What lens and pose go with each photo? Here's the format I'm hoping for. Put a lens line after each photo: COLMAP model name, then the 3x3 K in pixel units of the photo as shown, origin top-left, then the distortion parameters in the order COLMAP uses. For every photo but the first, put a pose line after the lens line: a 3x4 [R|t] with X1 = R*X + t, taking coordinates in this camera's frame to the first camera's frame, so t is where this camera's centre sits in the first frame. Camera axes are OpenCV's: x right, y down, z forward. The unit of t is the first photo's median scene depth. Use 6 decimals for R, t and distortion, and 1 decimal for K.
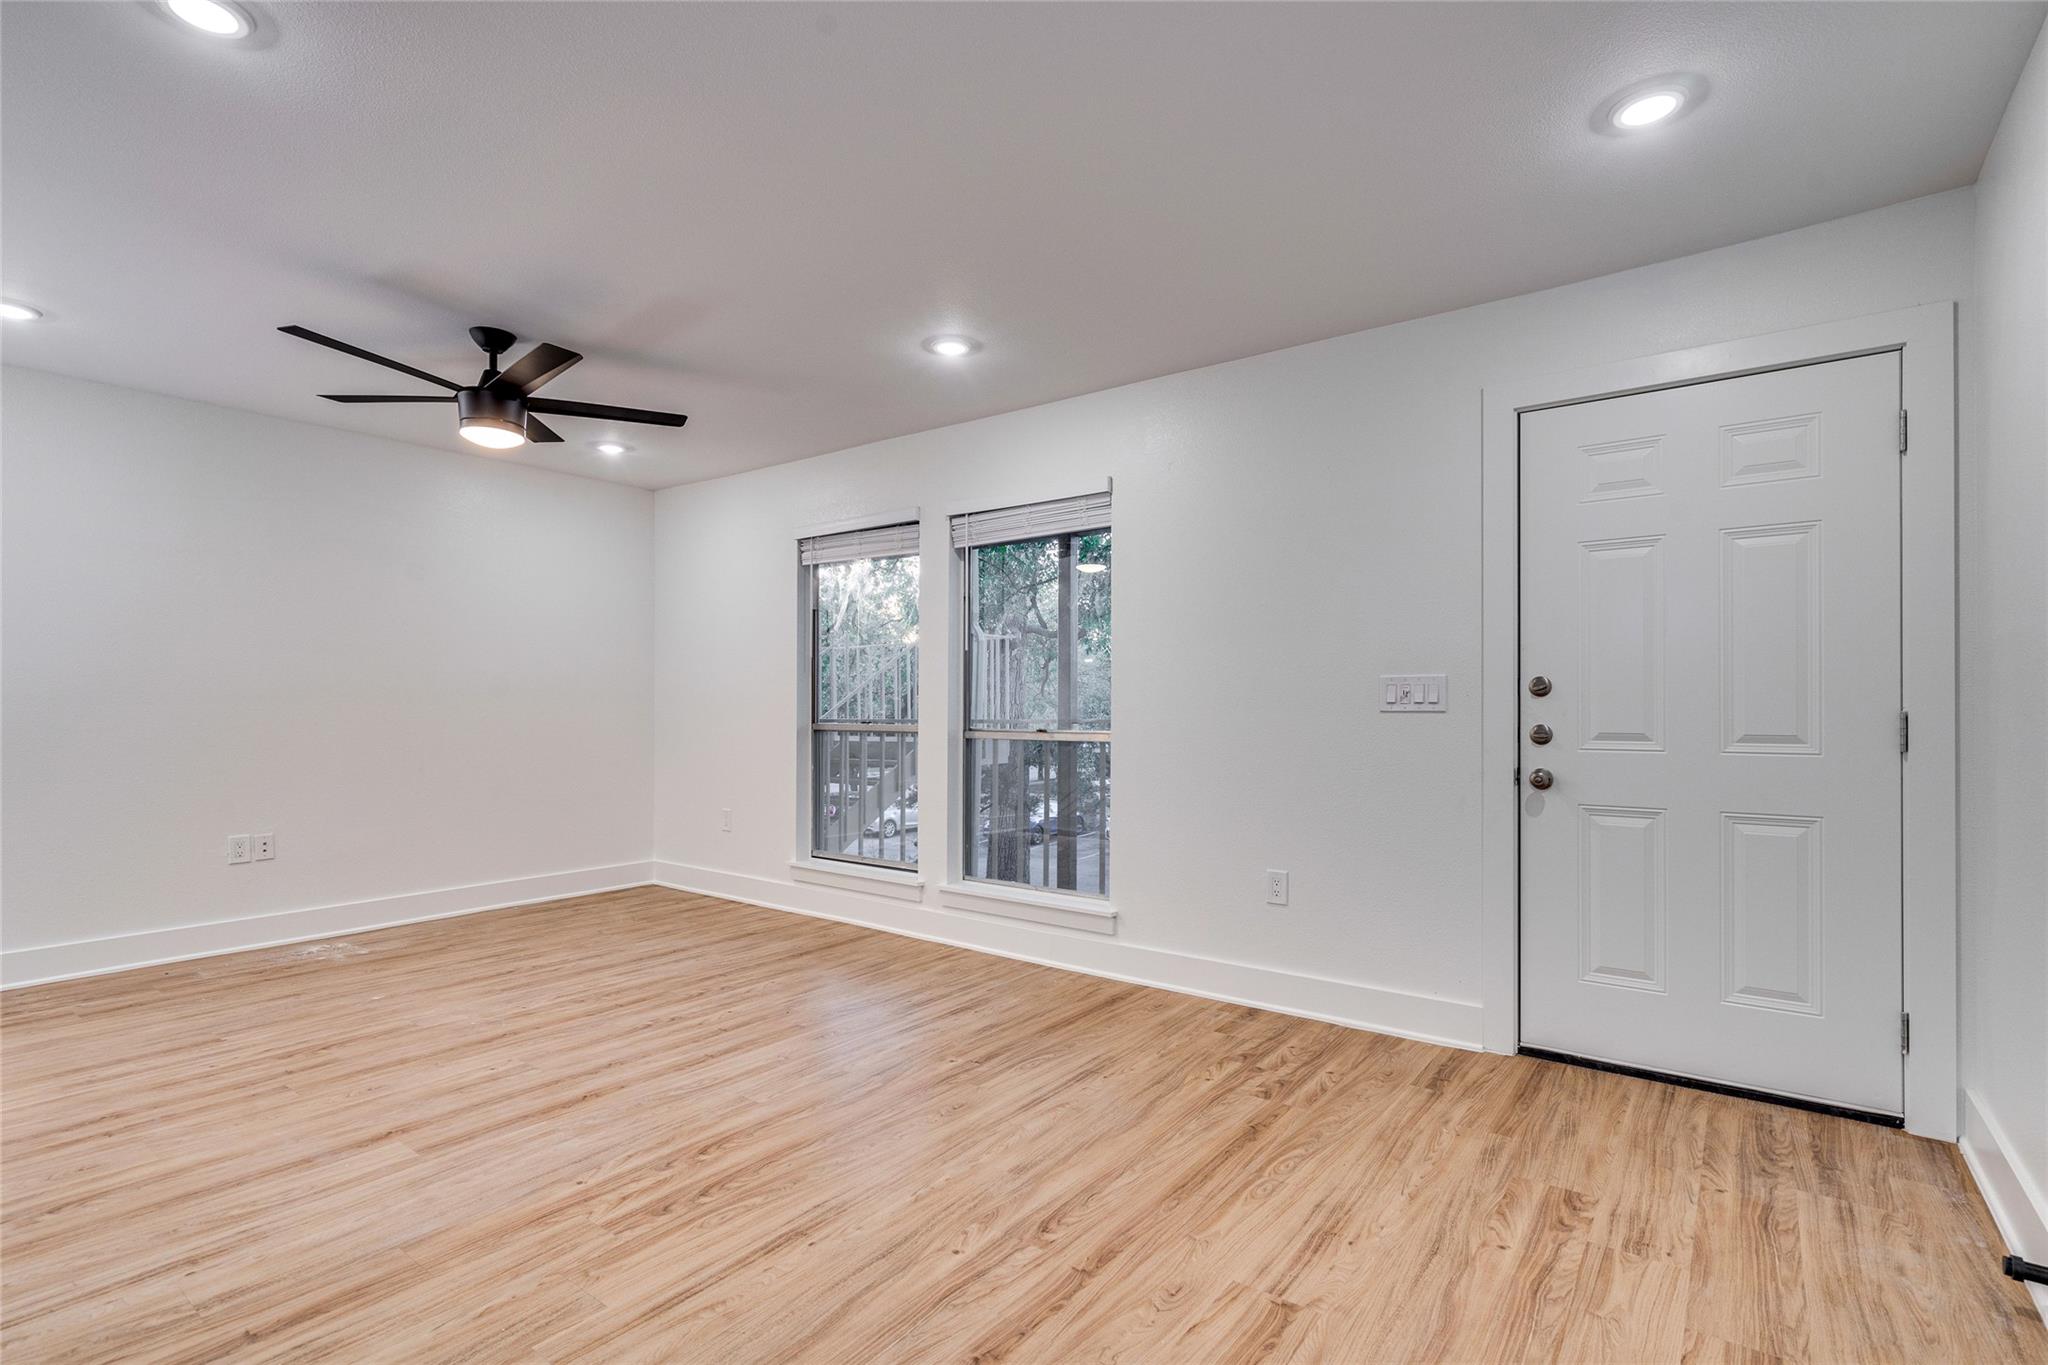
lens RADIAL K [[963.3, 0, 1023.1], [0, 963.3, 696.5], [0, 0, 1]] dist [-0.003746, 0.001080]
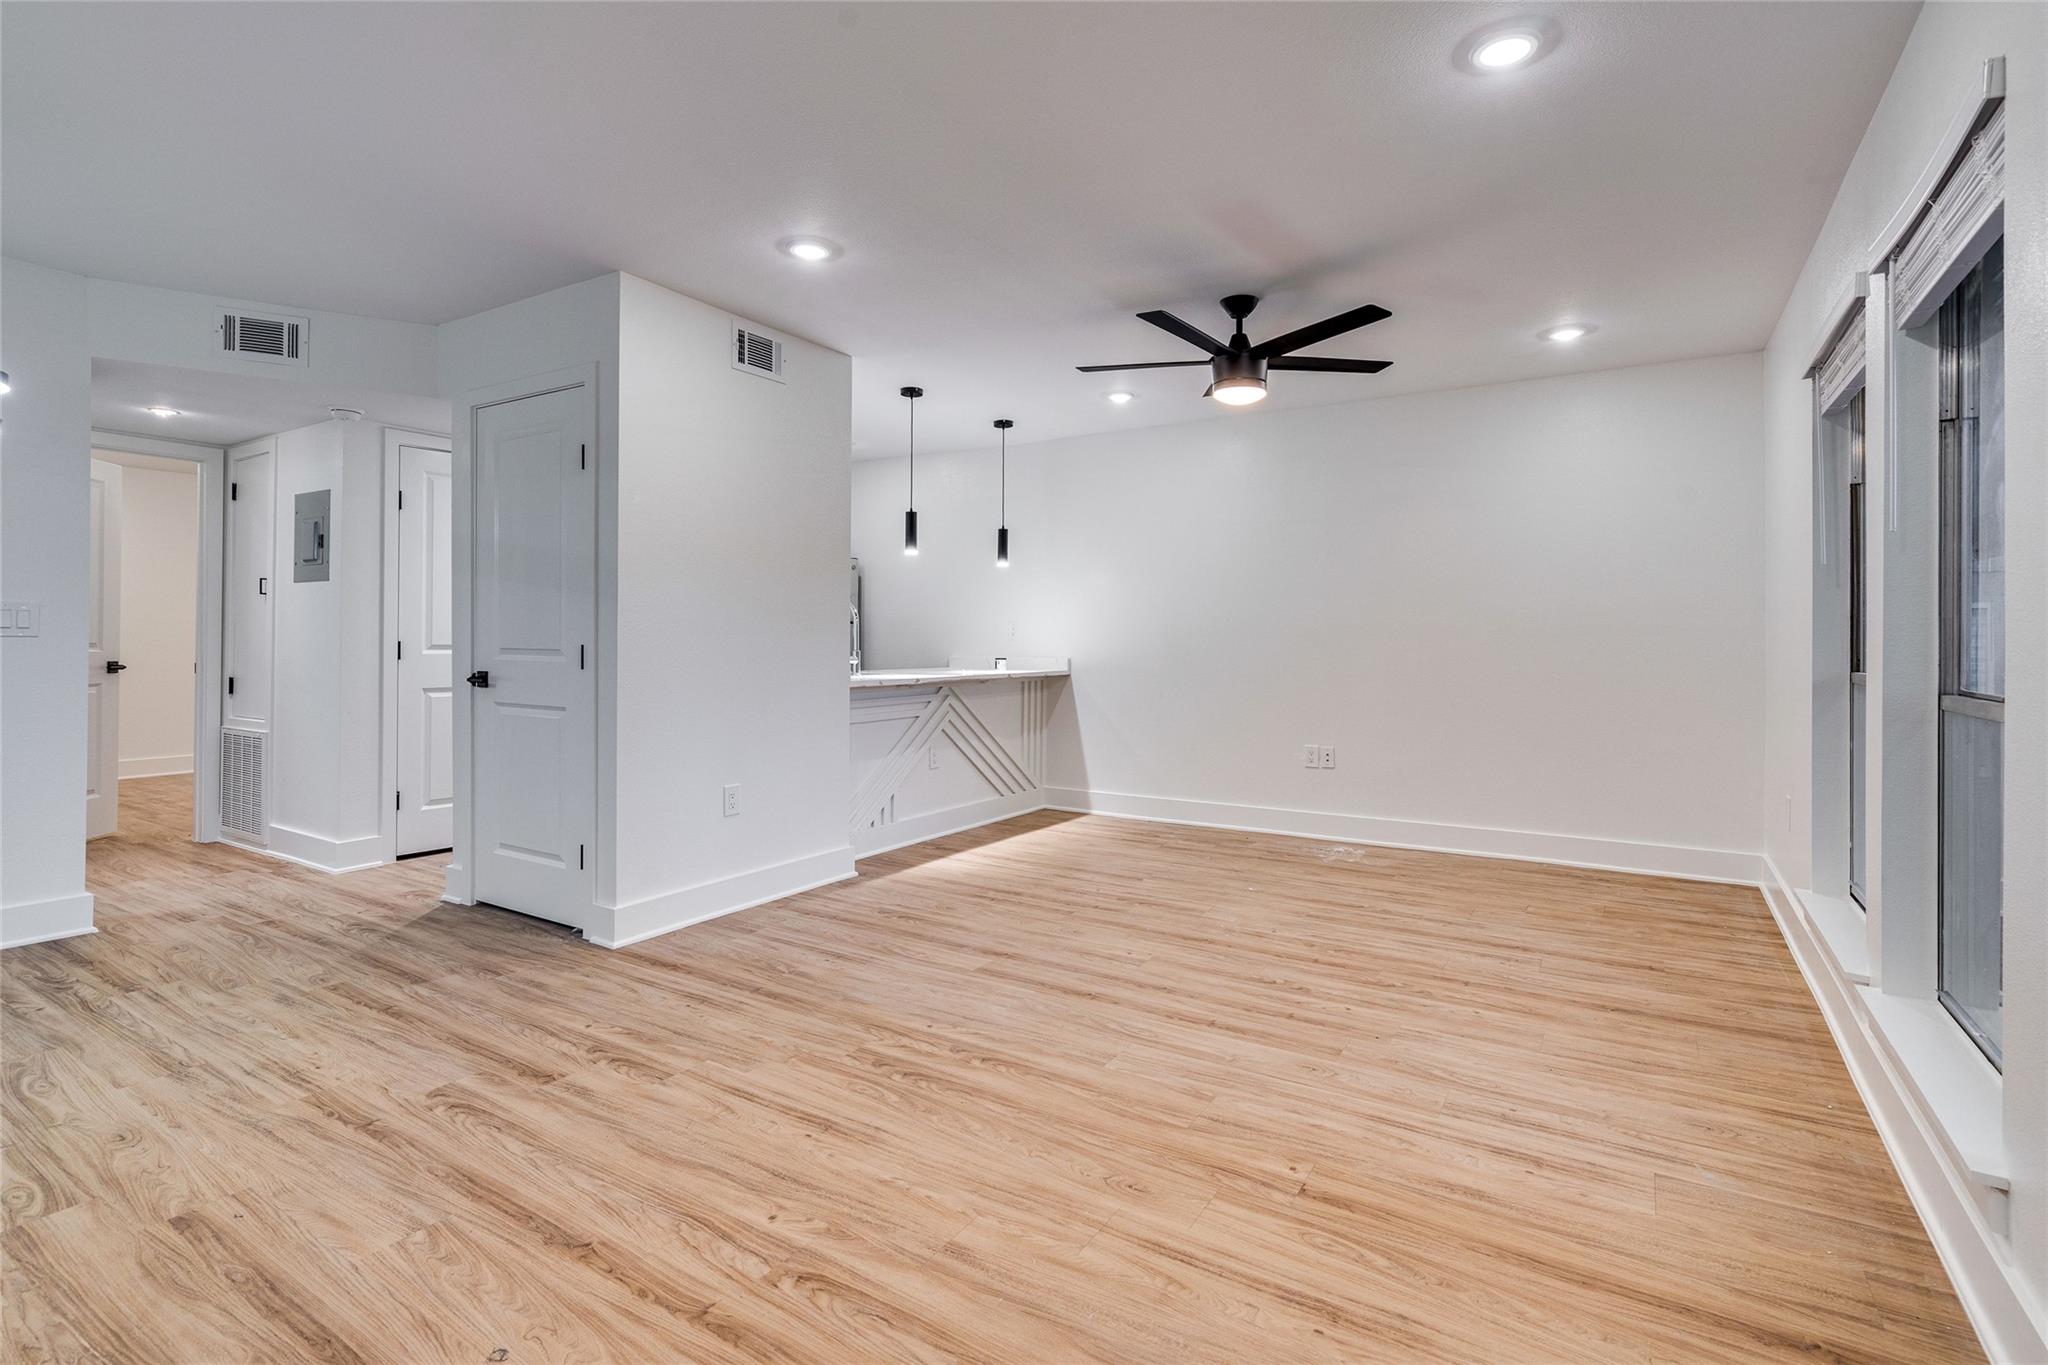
lens RADIAL K [[963.3, 0, 1043.4], [0, 963.3, 634.3], [0, 0, 1]] dist [-0.003746, 0.001080]
pose [[0.090105, -0.007663, -0.995903, 0.620385], [0.005143, 0.999961, -0.007229, 0.009915], [0.995919, -0.004471, 0.090141, 0.817409]]
